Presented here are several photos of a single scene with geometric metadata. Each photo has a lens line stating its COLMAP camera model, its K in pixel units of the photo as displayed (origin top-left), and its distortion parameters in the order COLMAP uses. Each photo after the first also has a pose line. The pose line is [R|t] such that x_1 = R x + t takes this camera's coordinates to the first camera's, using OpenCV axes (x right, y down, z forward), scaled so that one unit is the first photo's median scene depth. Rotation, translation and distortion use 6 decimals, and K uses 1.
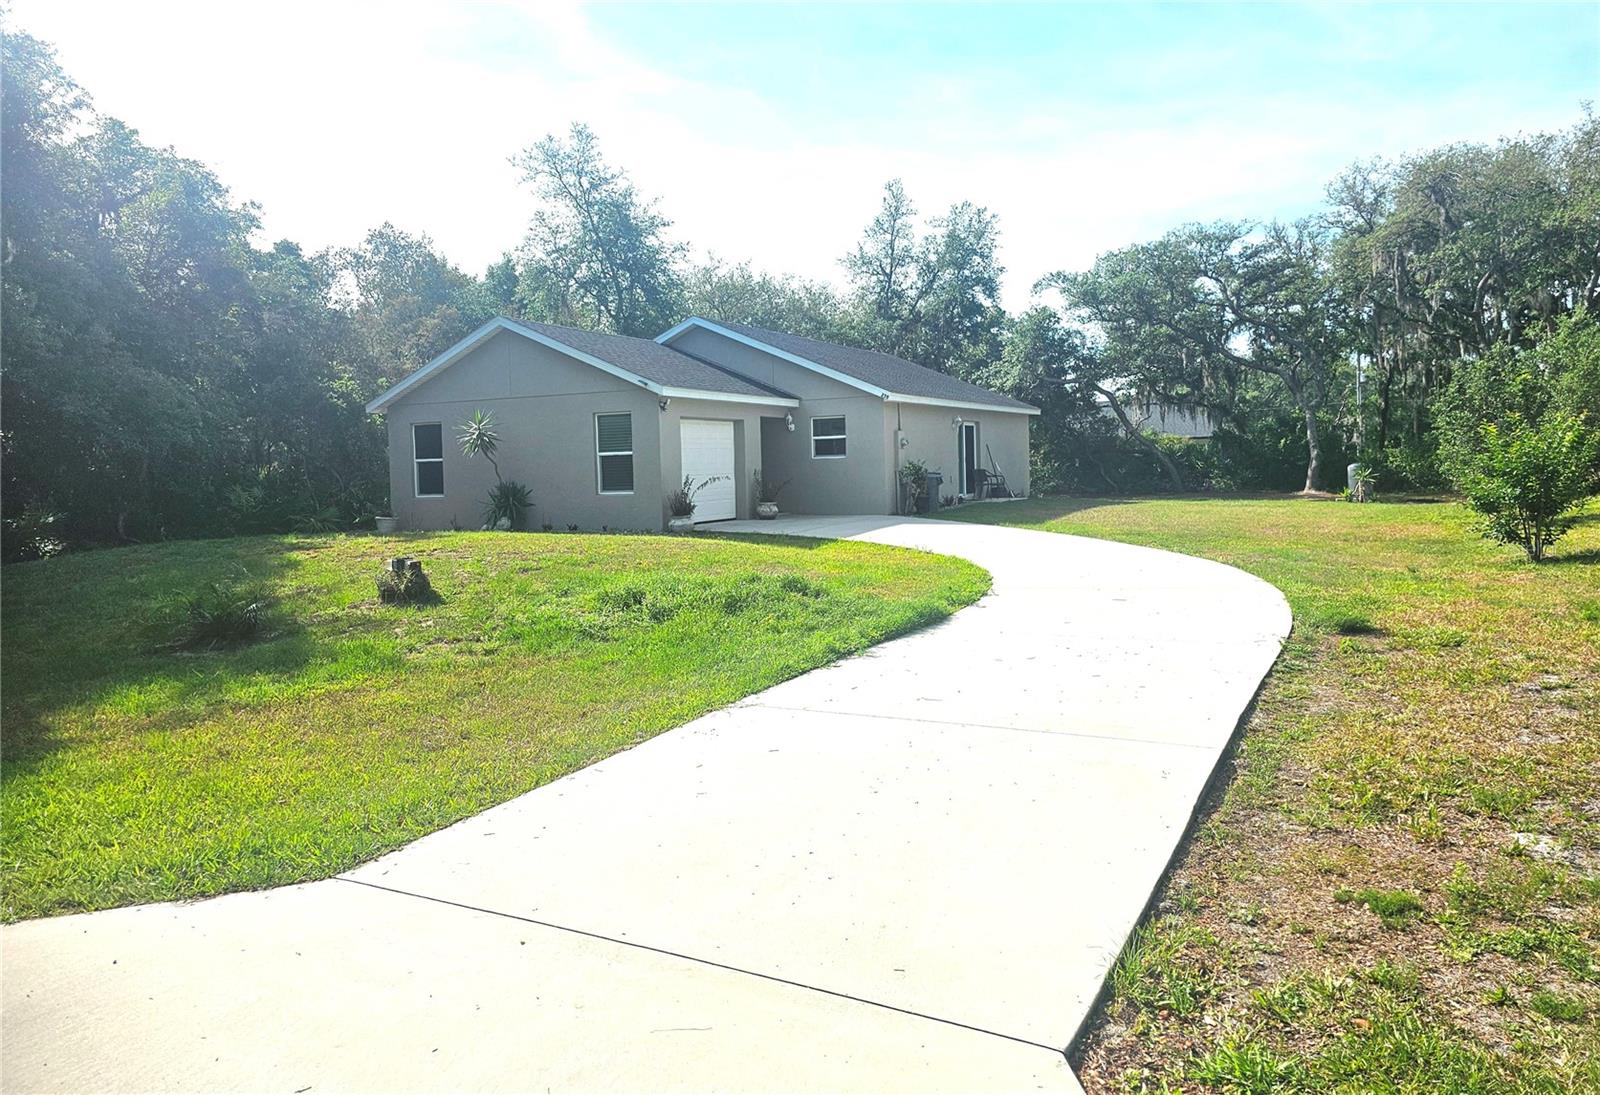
lens RADIAL K [[1062.4, 0, 796.8], [0, 1062.4, 538.5], [0, 0, 1]] dist [0.004604, 0.000719]
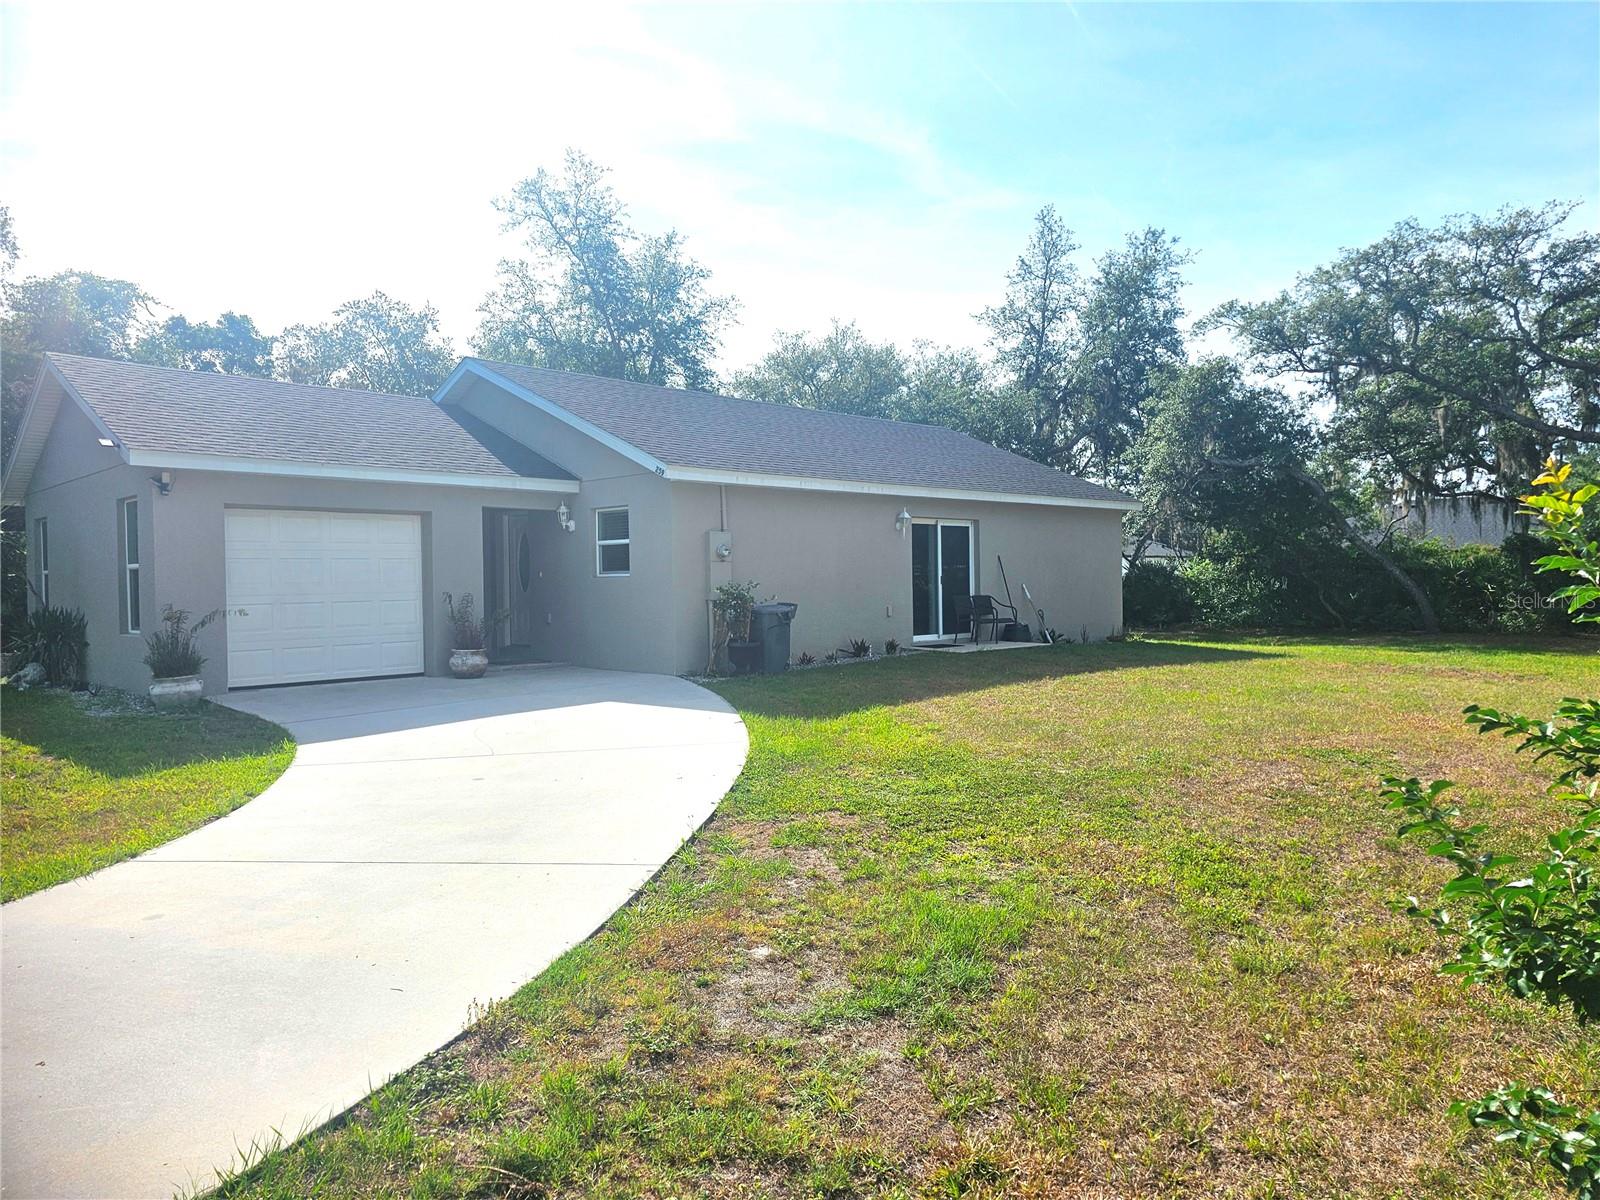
lens RADIAL K [[1081.6, 0, 804.2], [0, 1081.6, 610.3], [0, 0, 1]] dist [0.003289, -0.000733]
pose [[0.955468, 0.021706, -0.294295, 0.190120], [-0.032202, 0.999005, -0.030865, -0.024487], [0.293332, 0.038967, 0.955216, 0.265547]]
